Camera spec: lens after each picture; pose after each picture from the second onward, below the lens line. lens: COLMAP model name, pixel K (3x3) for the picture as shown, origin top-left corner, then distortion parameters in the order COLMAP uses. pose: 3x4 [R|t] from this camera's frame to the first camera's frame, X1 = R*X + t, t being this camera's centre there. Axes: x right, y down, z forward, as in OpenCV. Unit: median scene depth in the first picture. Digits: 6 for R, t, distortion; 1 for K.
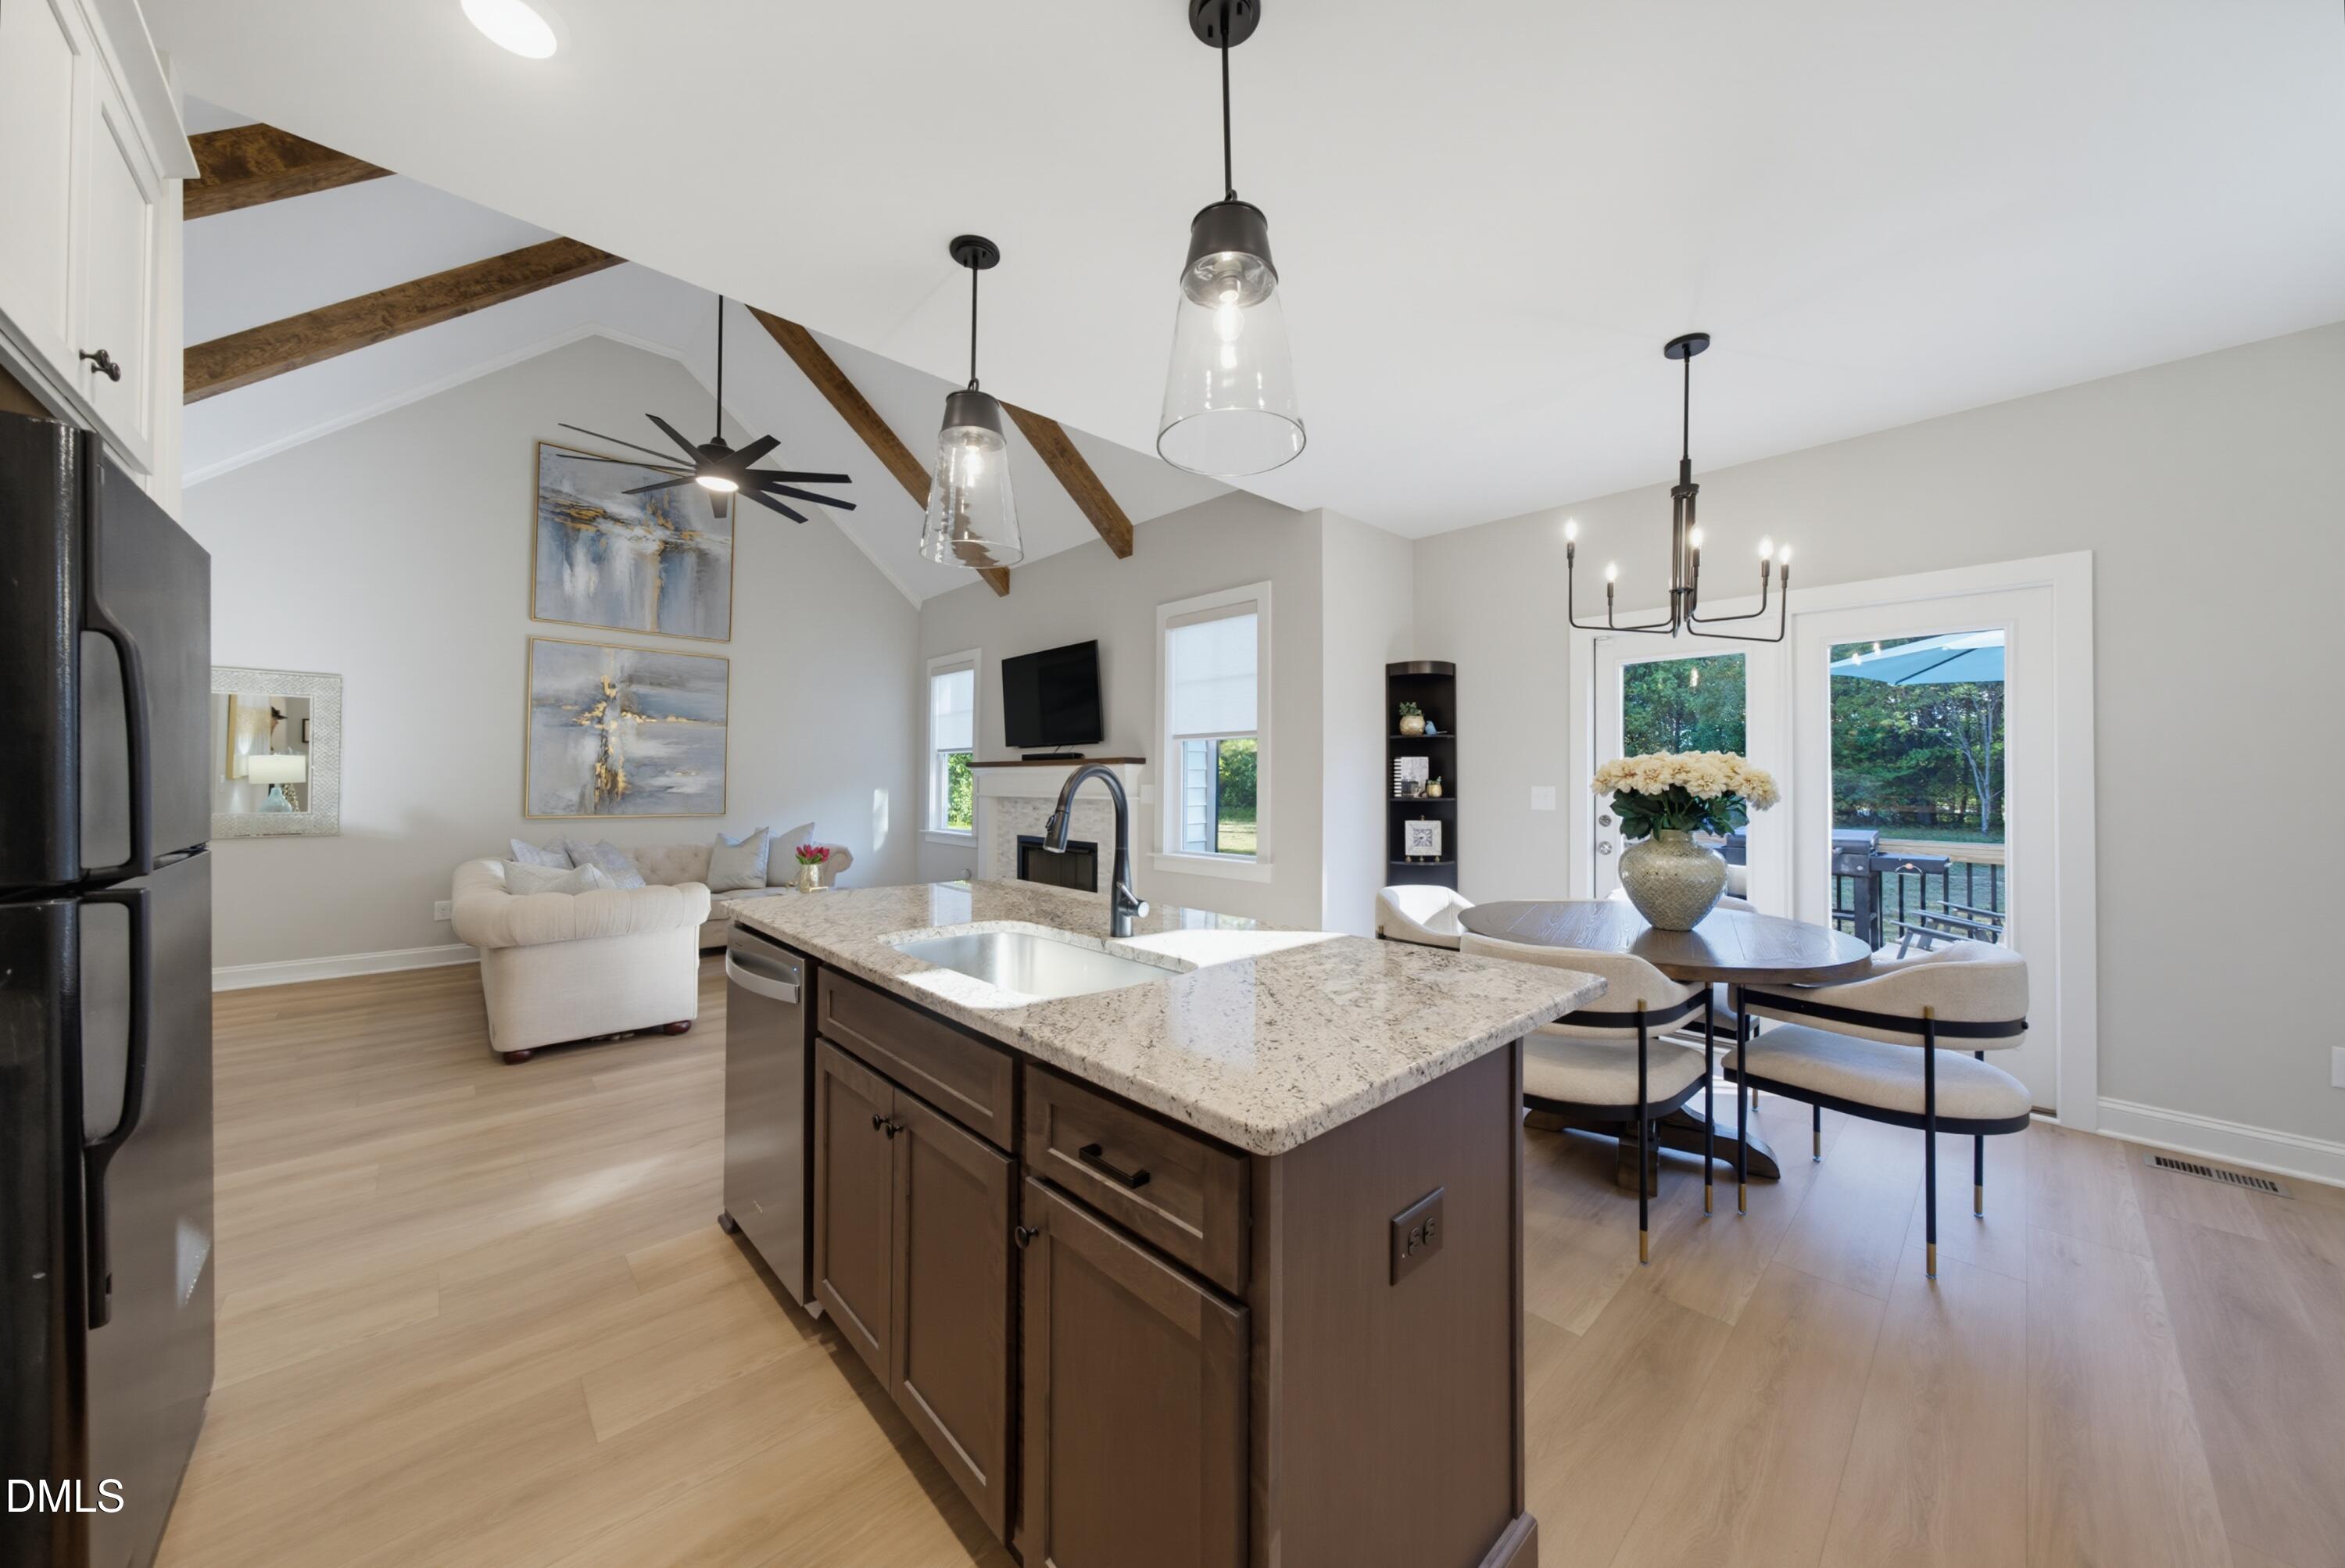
lens RADIAL K [[810.8, 0, 1174.5], [0, 810.8, 766.9], [0, 0, 1]] dist [0.000411, 0.000130]
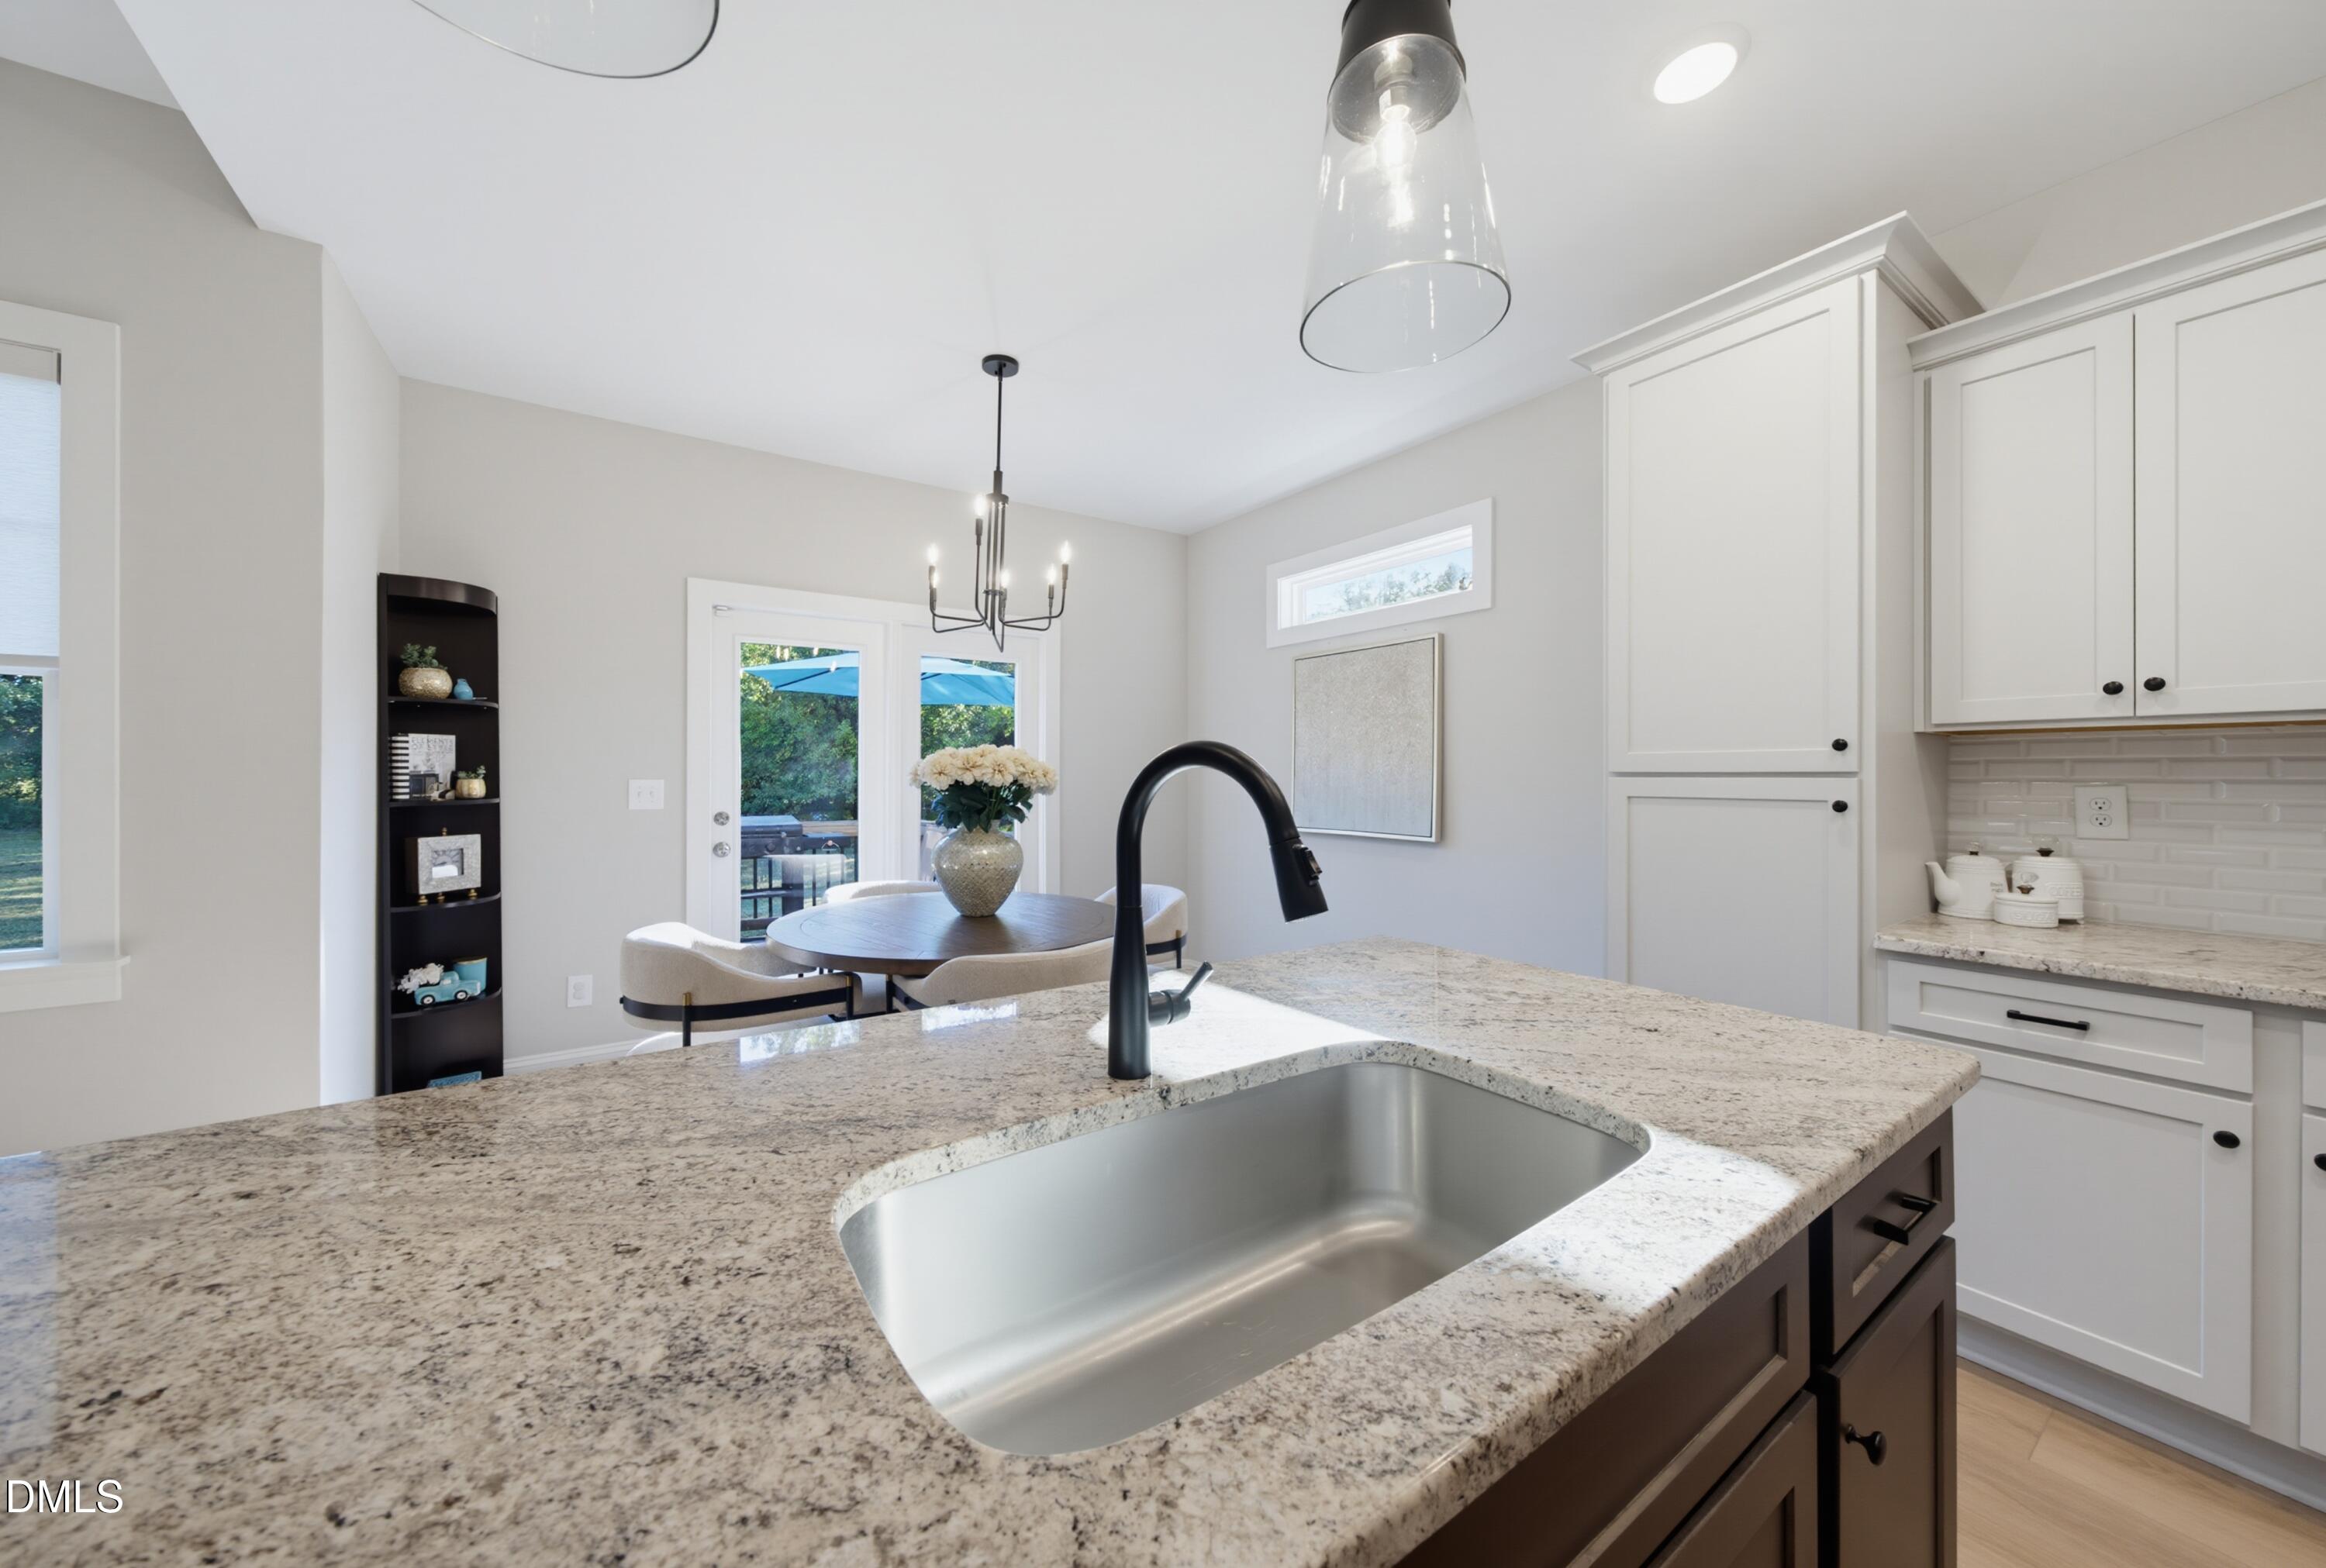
lens RADIAL K [[817.7, 0, 1156.7], [0, 817.7, 774.6], [0, 0, 1]] dist [-0.002549, -0.000018]
pose [[0.160625, -0.003755, 0.987008, -0.194038], [-0.015987, 0.999852, 0.006406, 0.004845], [-0.986886, -0.016808, 0.160541, 0.303245]]
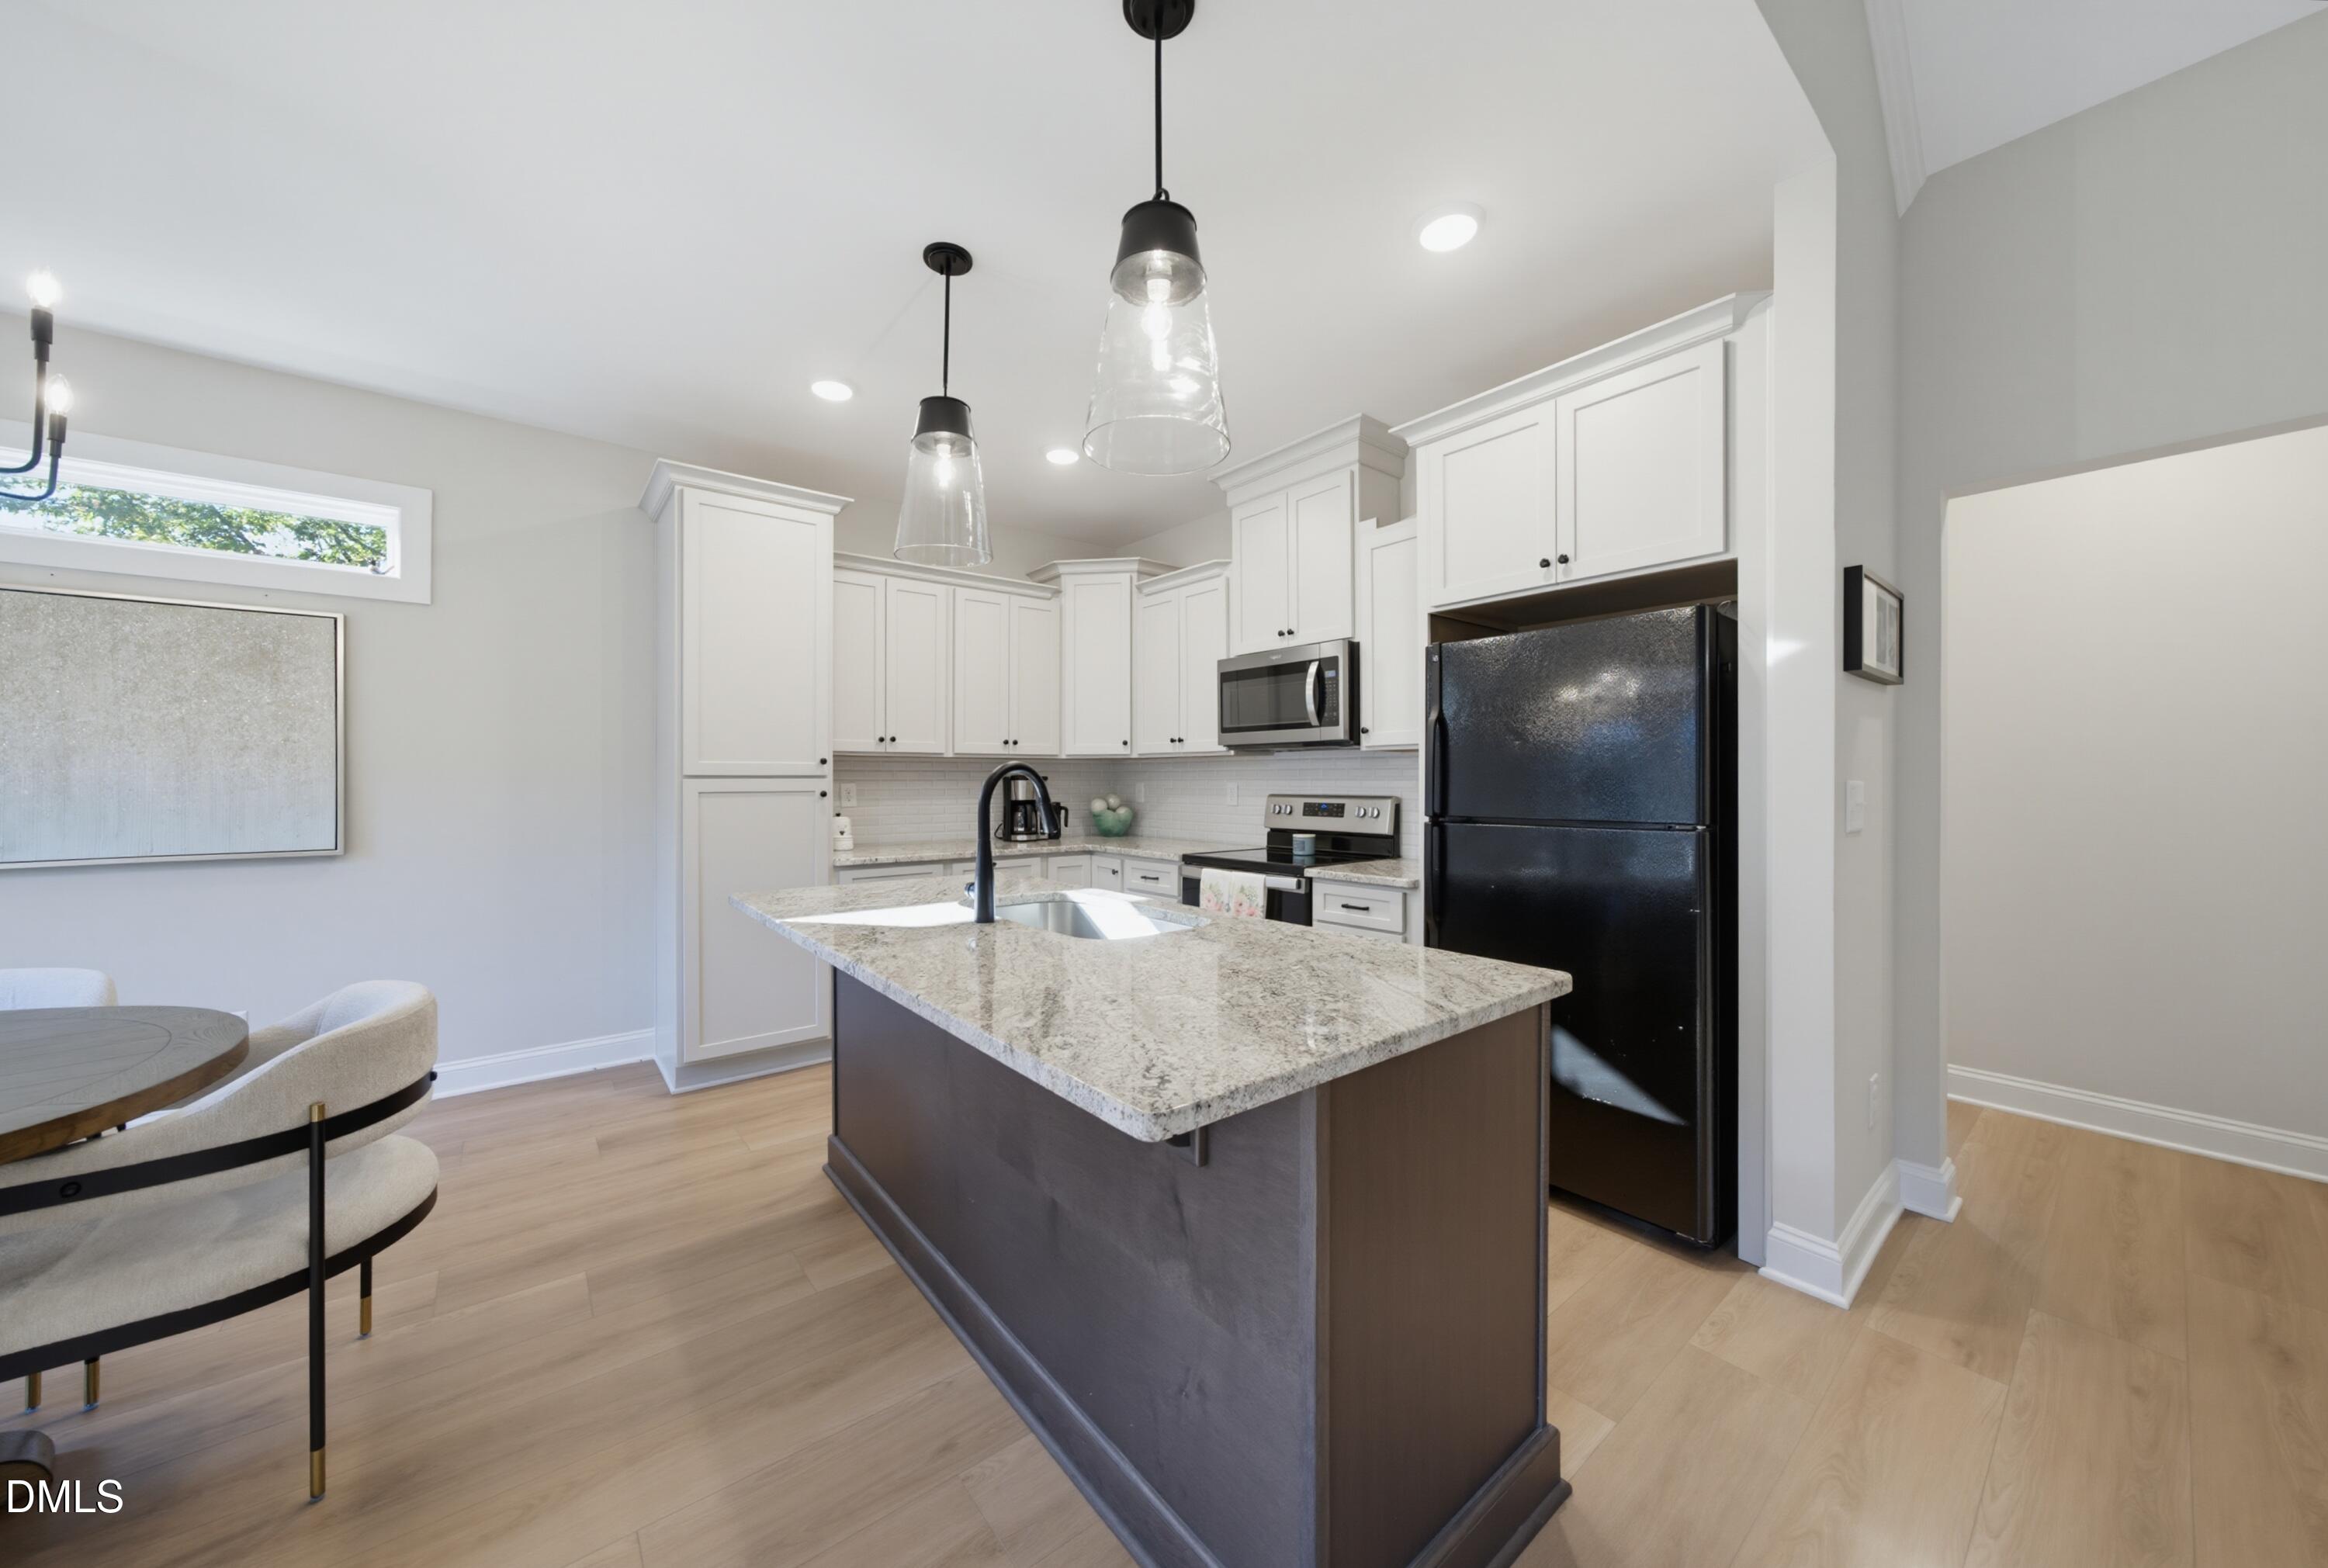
lens RADIAL K [[807.6, 0, 1164.4], [0, 807.6, 776.5], [0, 0, 1]] dist [-0.001134, -0.007682]
pose [[-0.997173, -0.005131, 0.074969, -0.127336], [-0.006334, 0.999855, -0.015810, 0.010291], [-0.074877, -0.016240, -0.997061, 0.685472]]
